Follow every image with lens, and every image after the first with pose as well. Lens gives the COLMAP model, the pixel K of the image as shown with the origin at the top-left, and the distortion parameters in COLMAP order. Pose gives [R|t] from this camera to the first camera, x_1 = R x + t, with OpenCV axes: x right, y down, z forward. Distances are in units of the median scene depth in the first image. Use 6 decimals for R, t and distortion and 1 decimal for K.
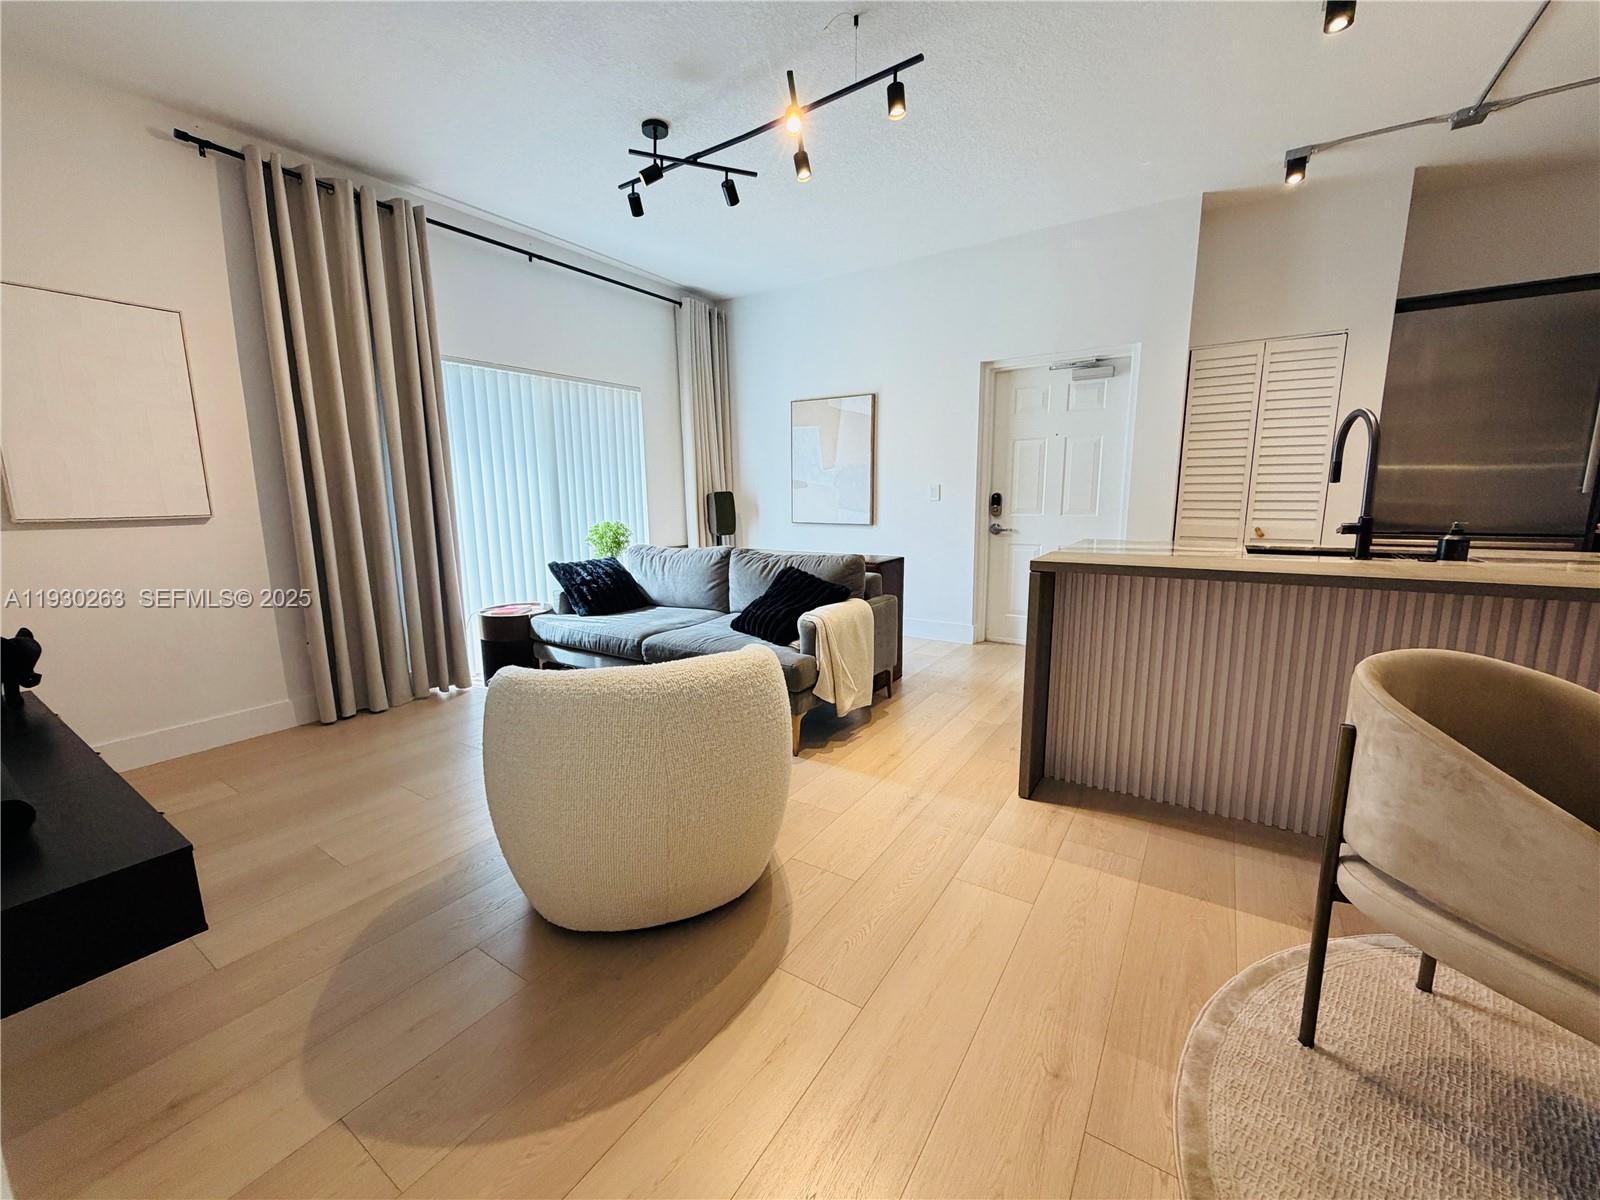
lens RADIAL K [[637.4, 0, 797.4], [0, 637.4, 599.0], [0, 0, 1]] dist [0.000866, -0.000068]
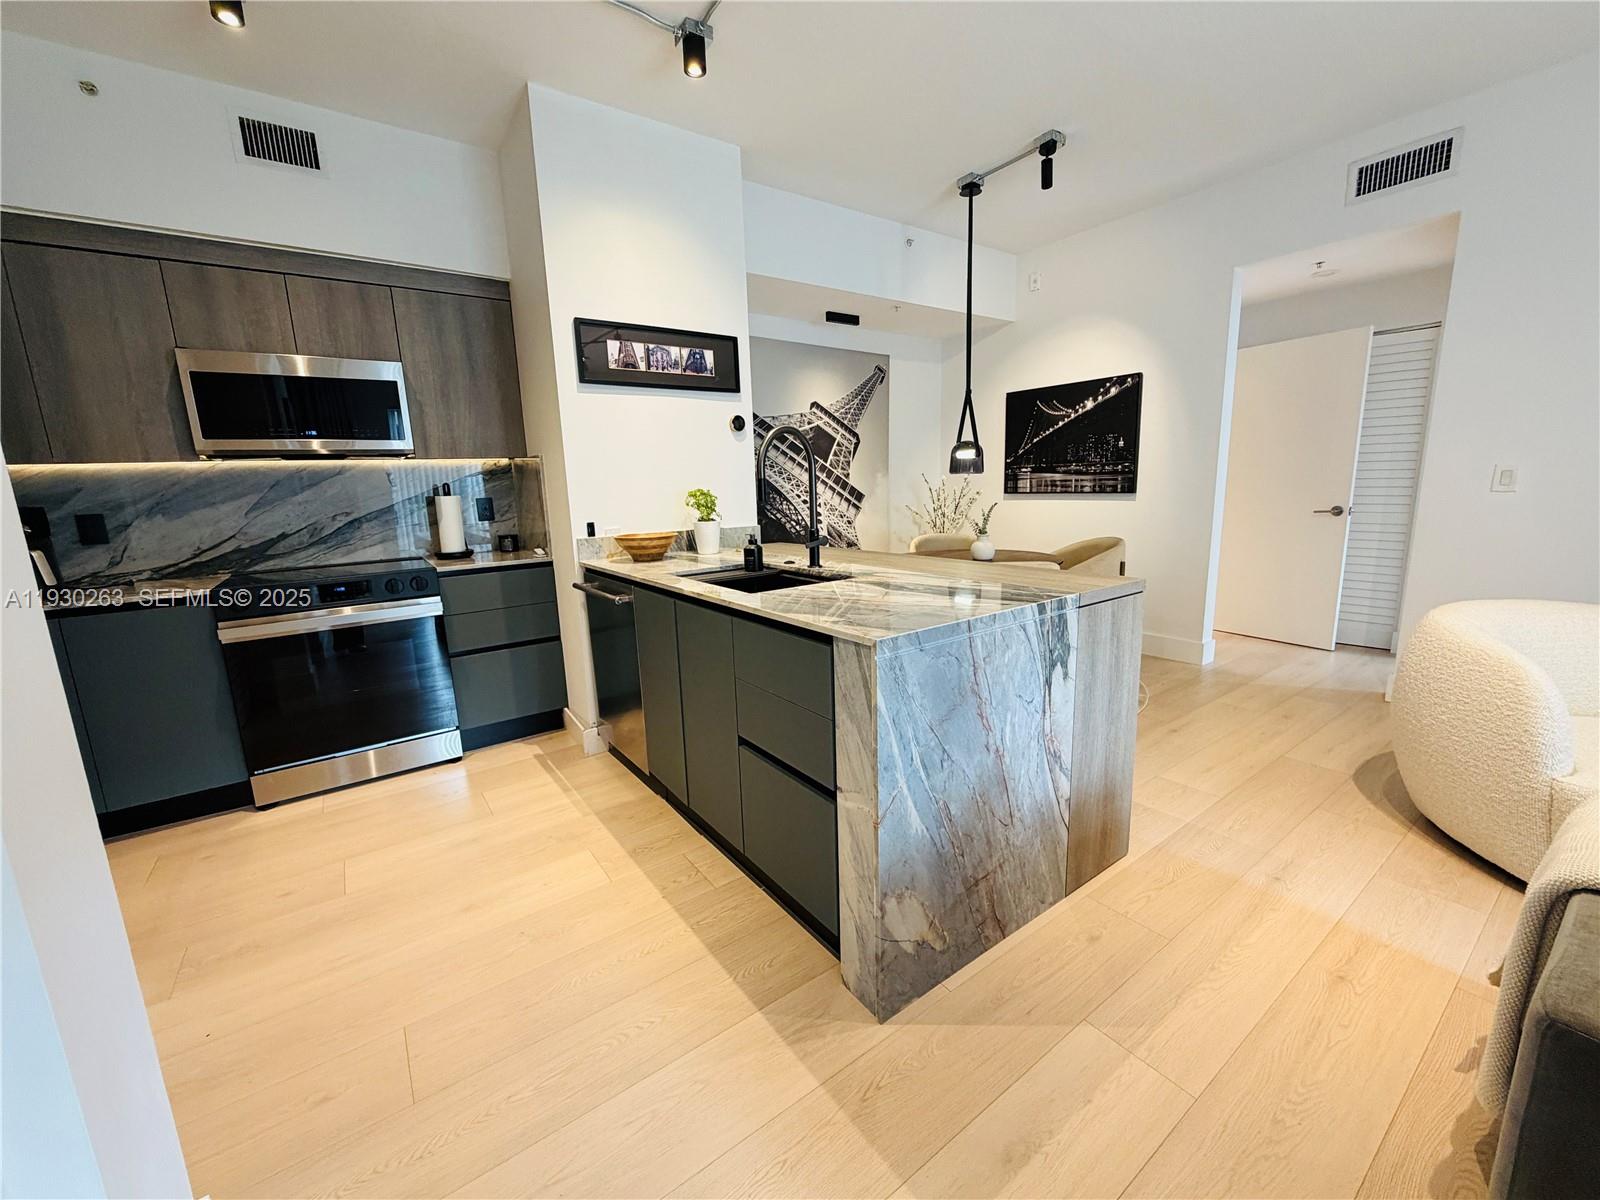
lens RADIAL K [[637.4, 0, 793.9], [0, 637.4, 598.7], [0, 0, 1]] dist [0.000866, -0.000068]
pose [[-0.931307, -0.020820, 0.363639, 0.357409], [0.107852, 0.937831, 0.329910, -0.262466], [-0.347901, 0.346467, -0.871163, 1.383995]]
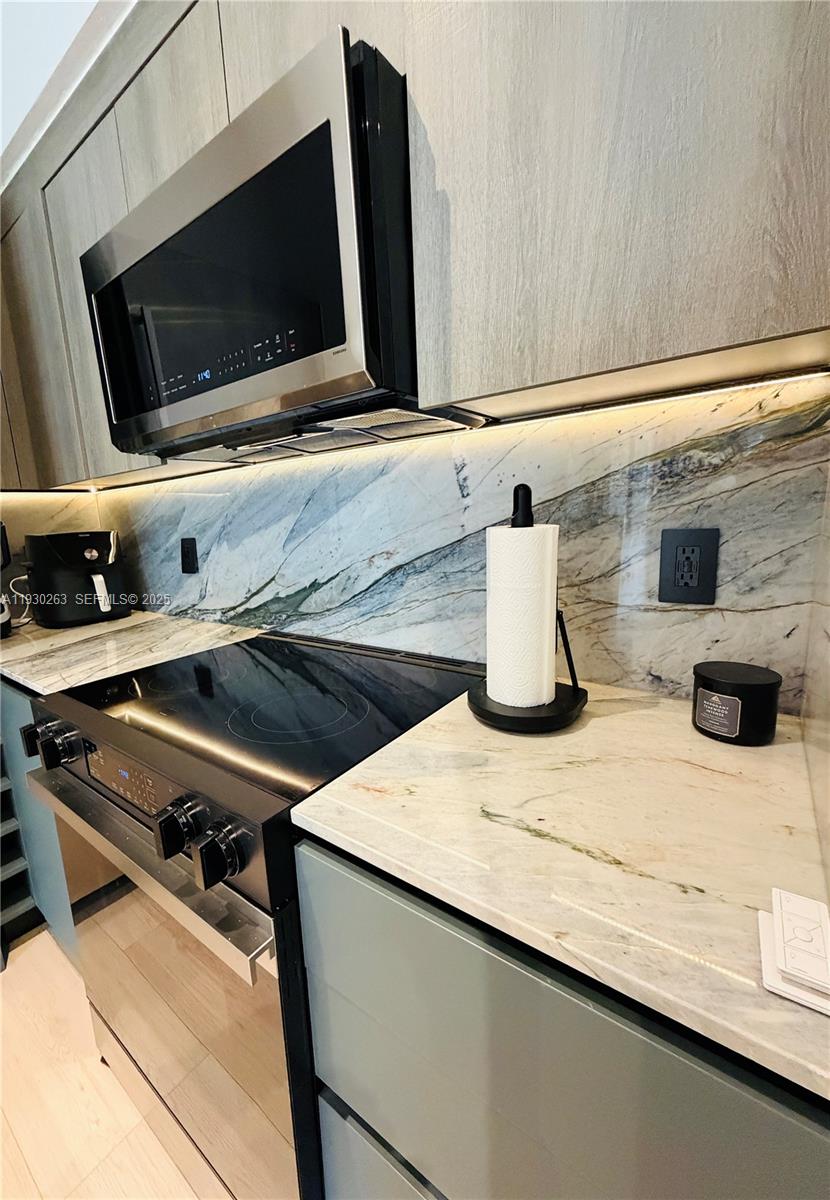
lens RADIAL K [[482.2, 0, 379.2], [0, 482.2, 606.5], [0, 0, 1]] dist [-0.000175, 0.000009]
pose [[0.071913, -0.184538, 0.980191, 1.004390], [0.220254, 0.961413, 0.164844, -0.156773], [-0.972788, 0.204036, 0.109784, 0.679619]]
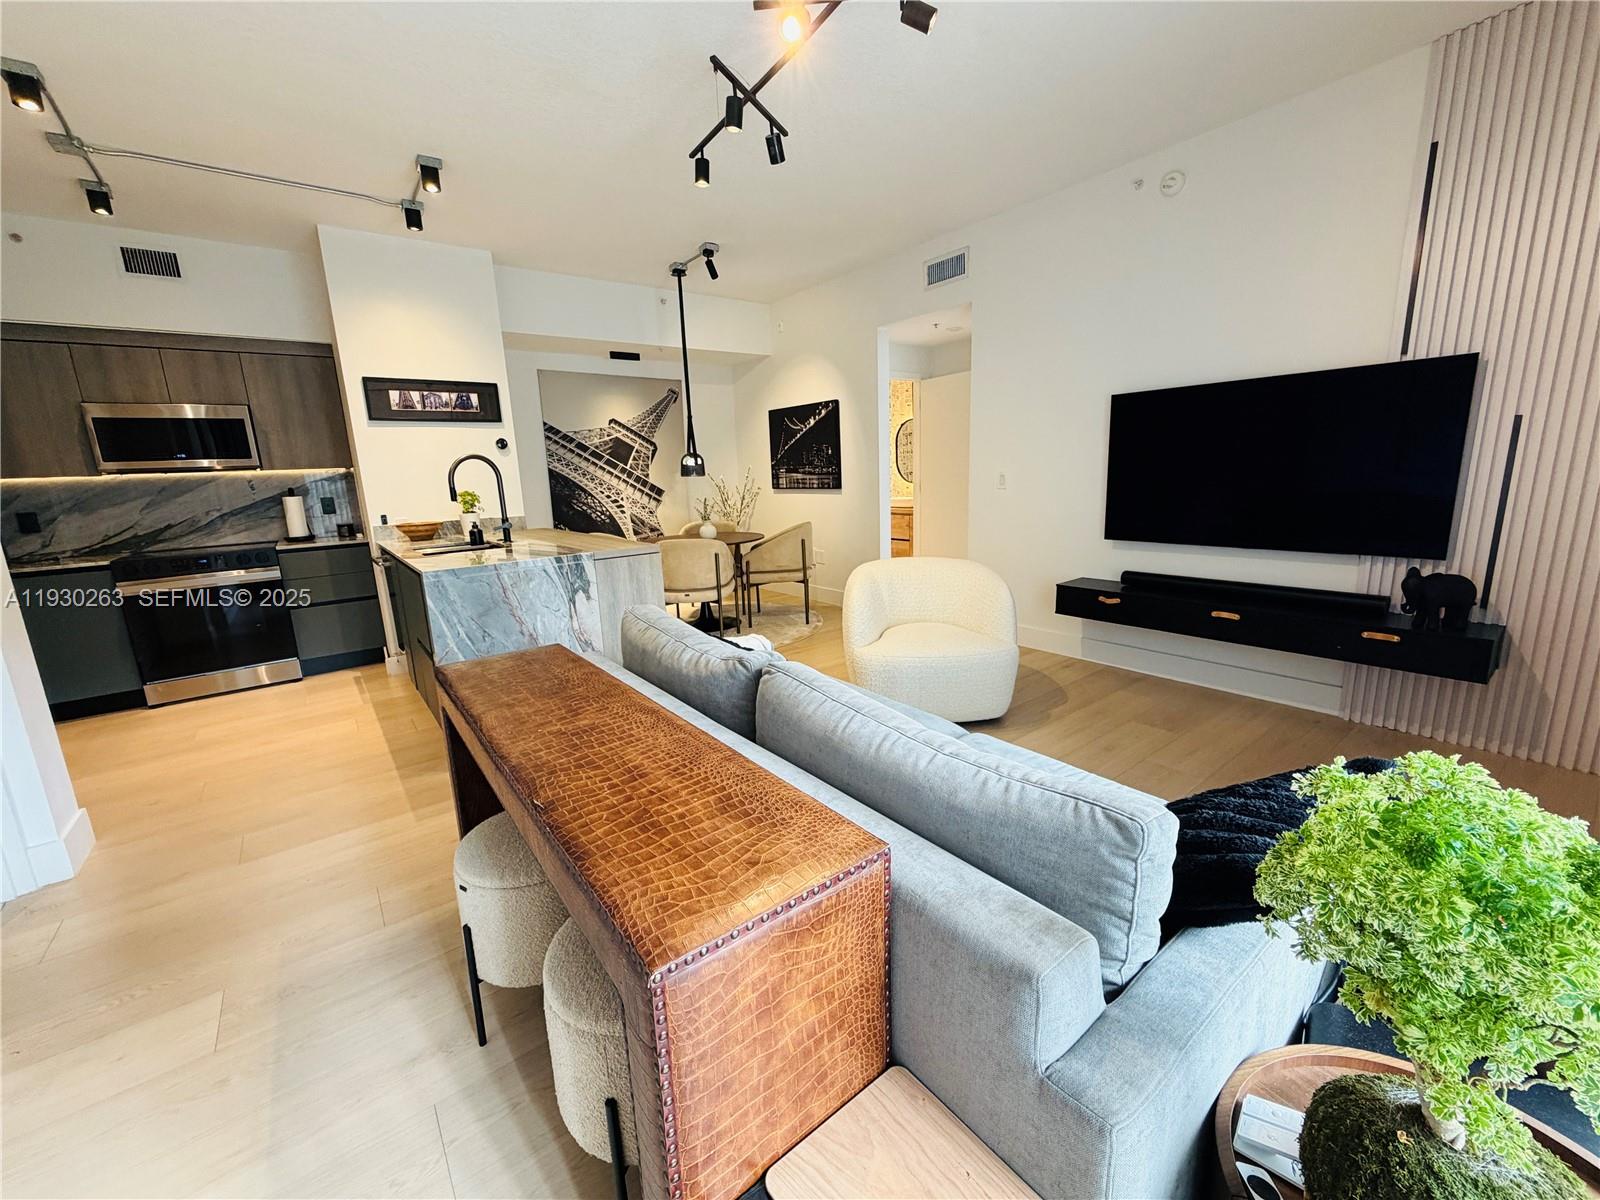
lens RADIAL K [[637.4, 0, 794.8], [0, 637.4, 598.6], [0, 0, 1]] dist [0.000866, -0.000068]
pose [[-0.943941, -0.014225, 0.329808, -0.297463], [0.108310, 0.930421, 0.350122, -0.306736], [-0.311841, 0.366216, -0.876722, 1.621146]]
